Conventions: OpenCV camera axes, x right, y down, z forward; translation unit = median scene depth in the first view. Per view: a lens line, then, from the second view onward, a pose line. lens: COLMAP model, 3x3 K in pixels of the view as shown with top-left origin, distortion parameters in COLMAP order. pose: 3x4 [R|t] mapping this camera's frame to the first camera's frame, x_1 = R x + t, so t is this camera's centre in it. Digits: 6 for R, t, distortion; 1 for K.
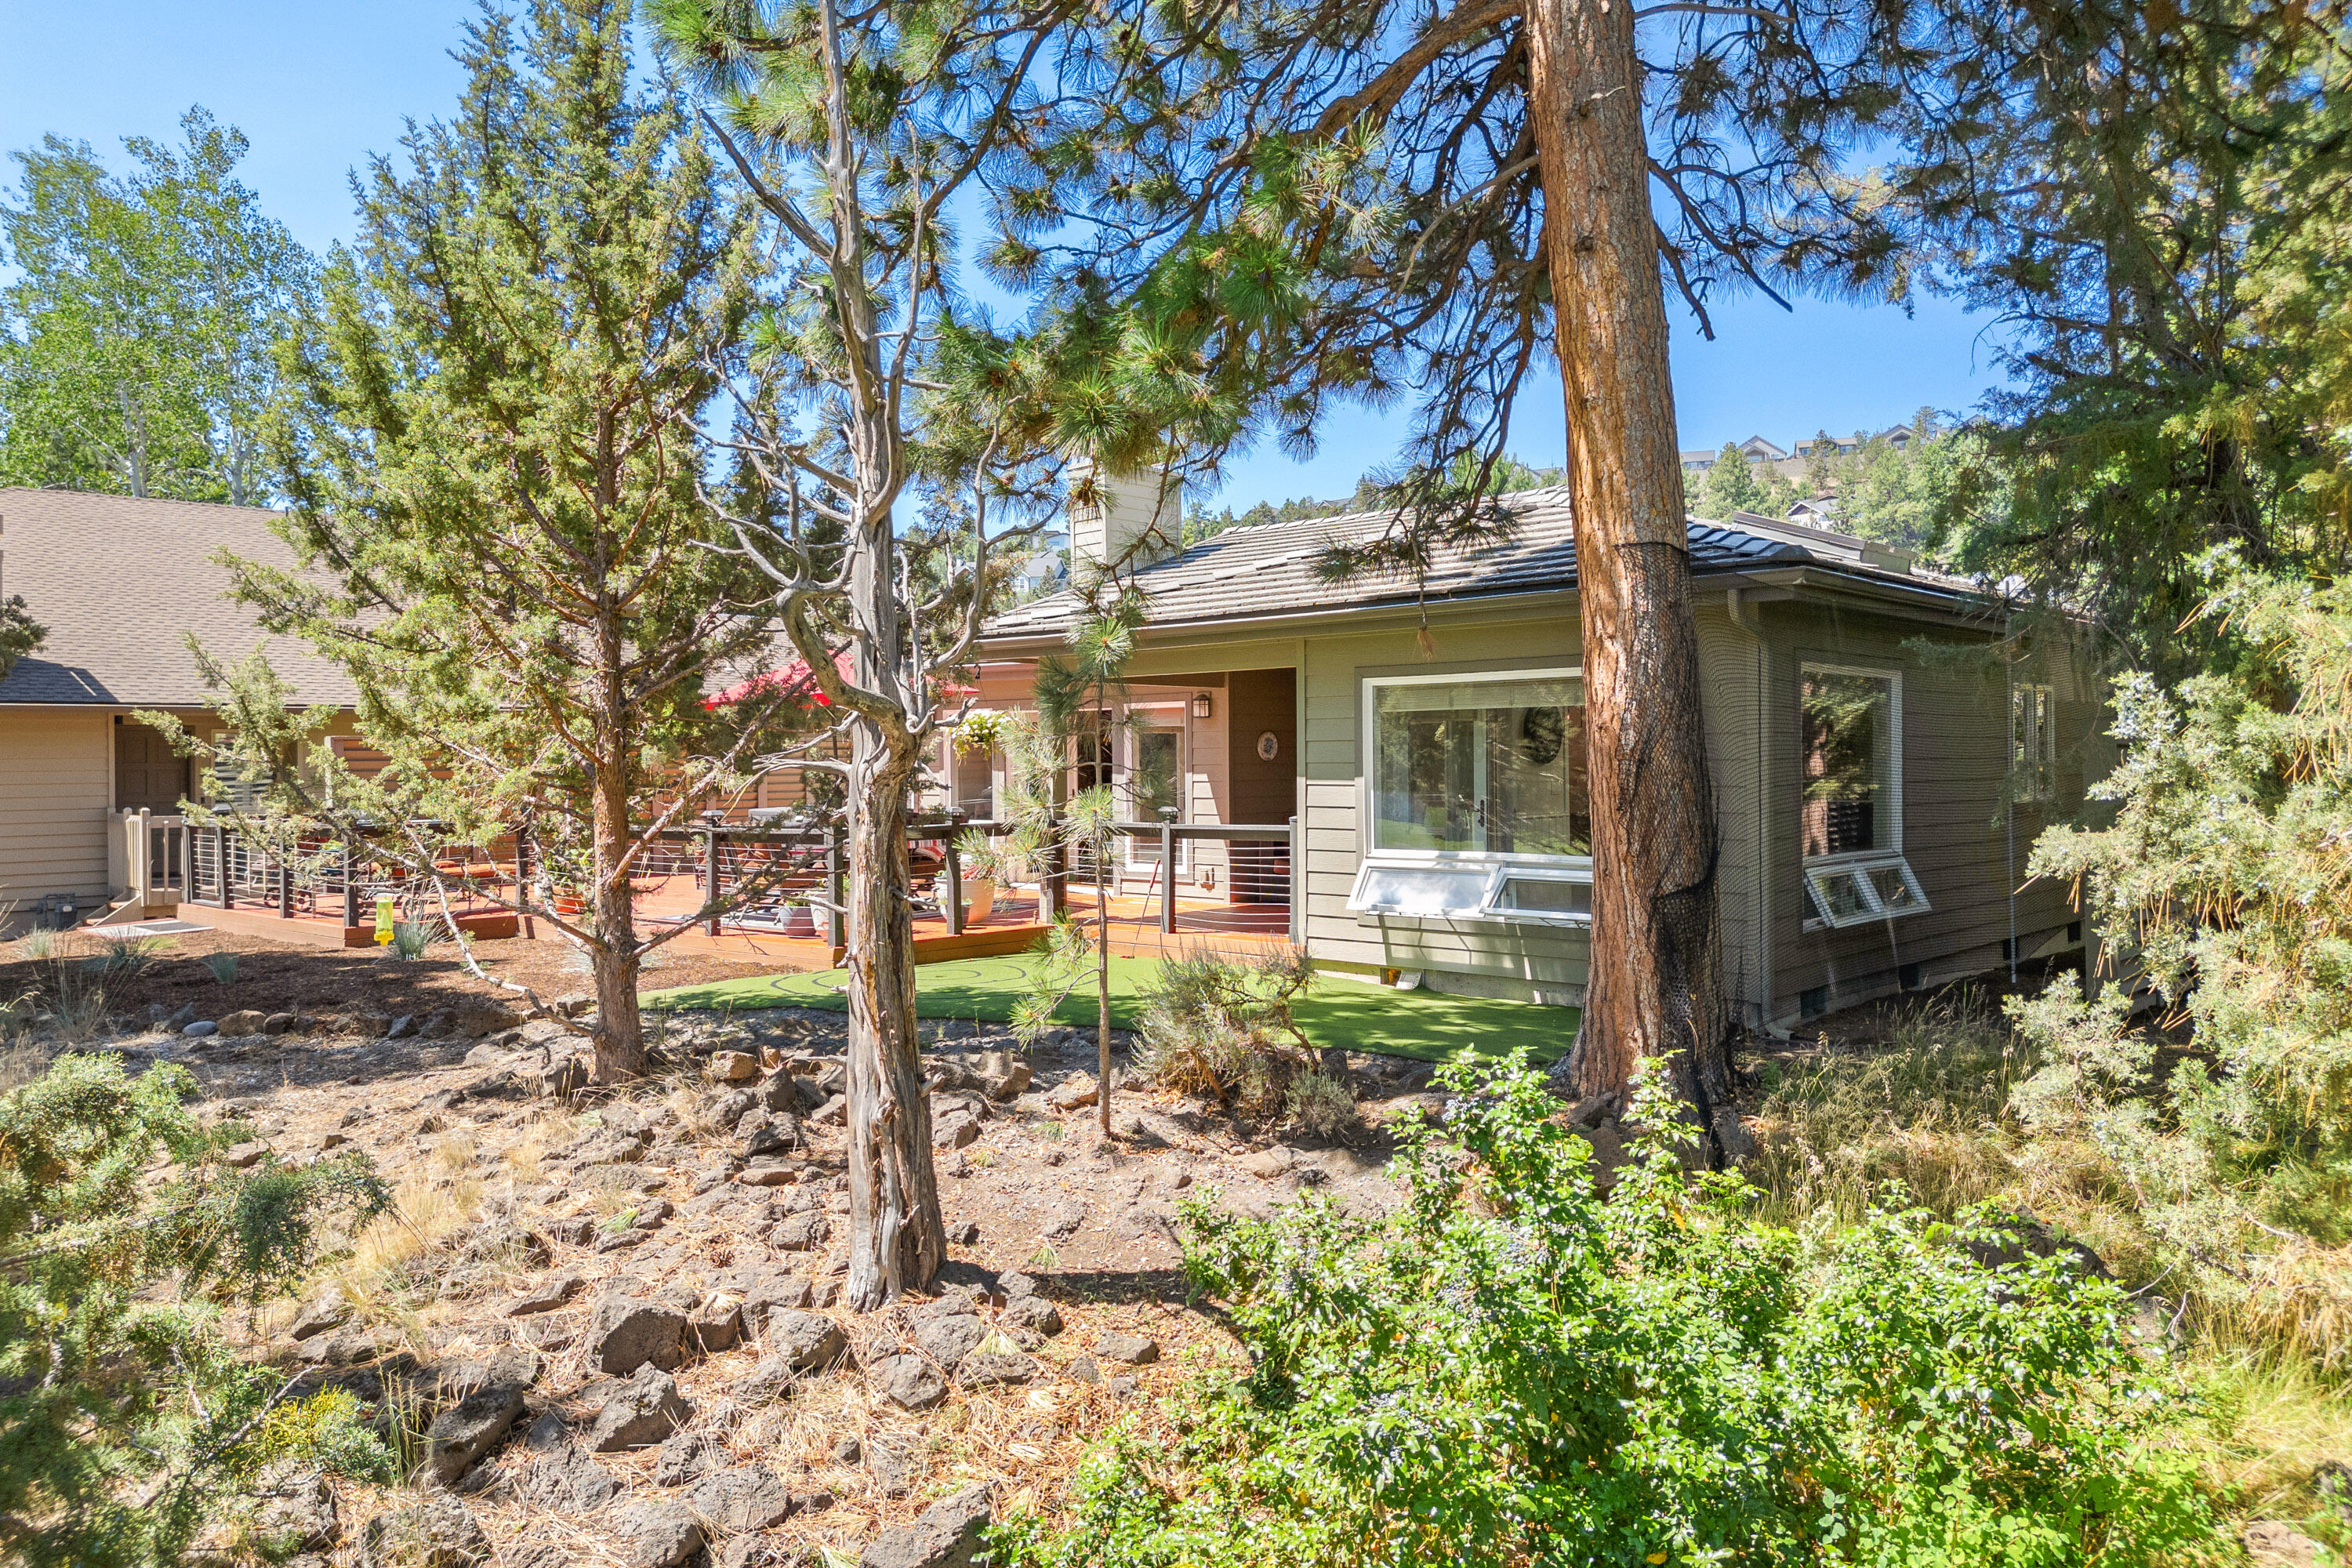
lens RADIAL K [[1652.8, 0, 1170.5], [0, 1652.8, 774.4], [0, 0, 1]] dist [0.021851, -0.019628]
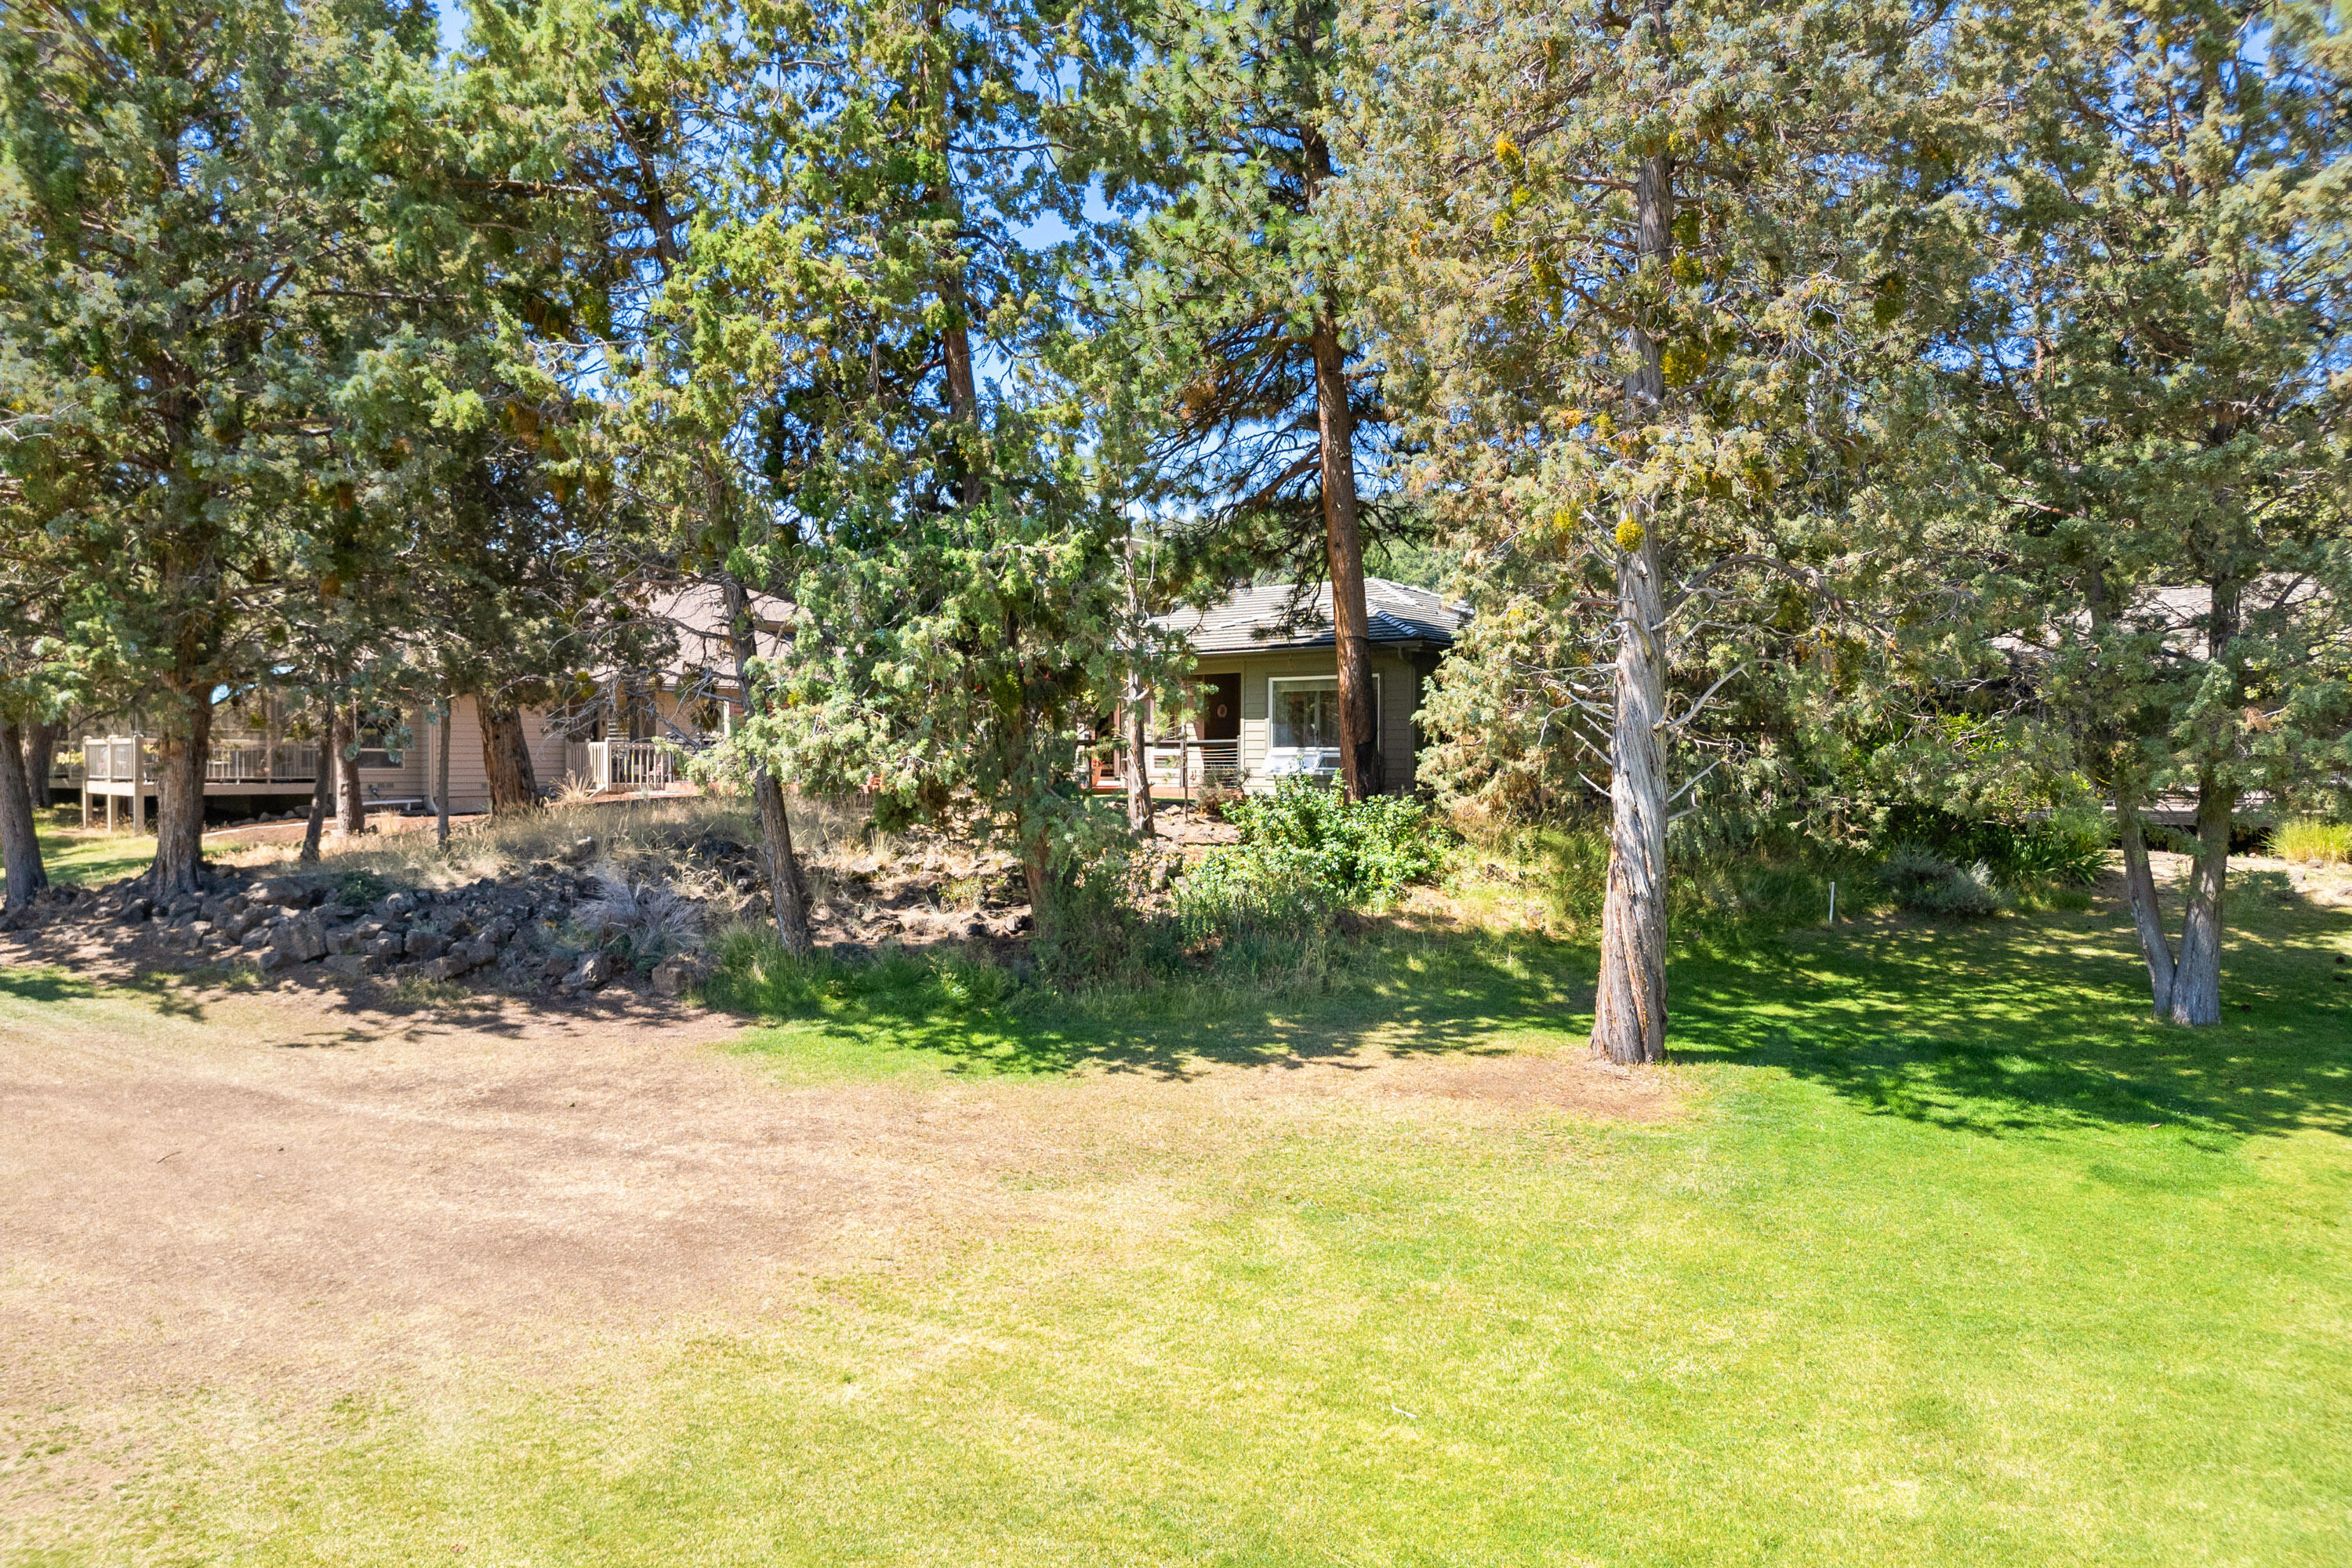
lens RADIAL K [[1652.8, 0, 1179.7], [0, 1652.8, 783.6], [0, 0, 1]] dist [0.021851, -0.019628]
pose [[0.997737, 0.016279, 0.065243, -0.173682], [-0.016472, 0.999861, 0.002426, 0.096791], [-0.065194, -0.003495, 0.997866, -1.455954]]
